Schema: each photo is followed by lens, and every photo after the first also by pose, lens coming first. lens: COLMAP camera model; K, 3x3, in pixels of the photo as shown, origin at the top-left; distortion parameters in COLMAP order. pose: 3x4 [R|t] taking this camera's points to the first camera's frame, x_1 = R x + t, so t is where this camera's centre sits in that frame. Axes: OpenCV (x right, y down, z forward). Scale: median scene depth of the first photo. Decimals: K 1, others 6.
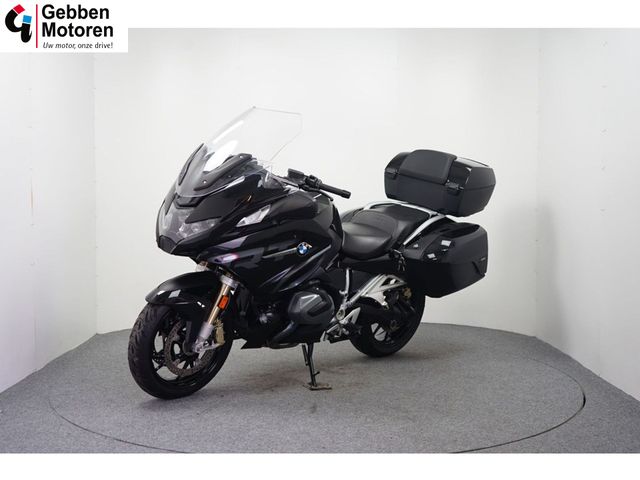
lens RADIAL K [[770.5, 0, 320.8], [0, 770.5, 238.4], [0, 0, 1]] dist [-0.030691, 0.000000]
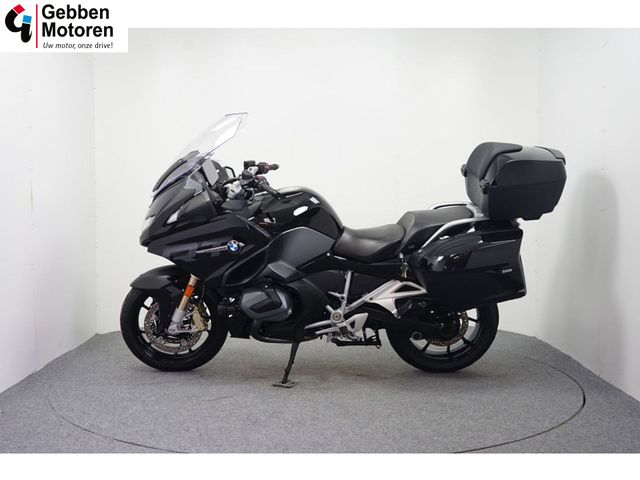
lens RADIAL K [[770.5, 0, 318.5], [0, 770.5, 239.1], [0, 0, 1]] dist [-0.030691, 0.000000]
pose [[0.727446, 0.026058, -0.685670, 0.713136], [-0.031299, 0.999499, 0.004778, -0.004357], [0.685451, 0.017986, 0.727897, 0.290020]]
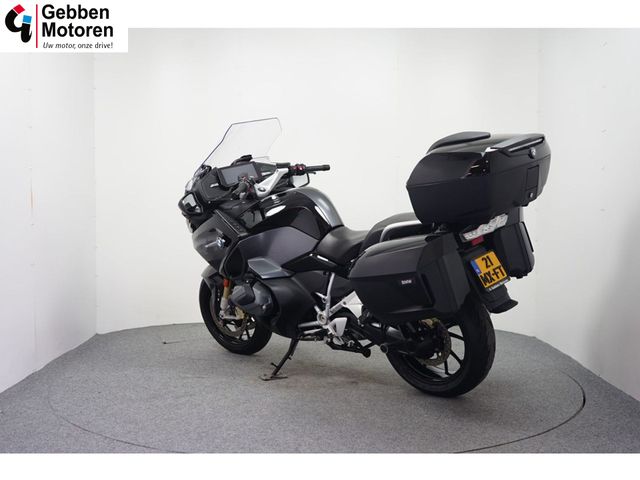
lens RADIAL K [[770.5, 0, 320.4], [0, 770.5, 243.5], [0, 0, 1]] dist [-0.030691, 0.000000]
pose [[0.046113, 0.045417, -0.997903, 1.039244], [-0.049312, 0.997851, 0.043136, -0.039077], [0.997718, 0.047220, 0.048254, 1.002688]]
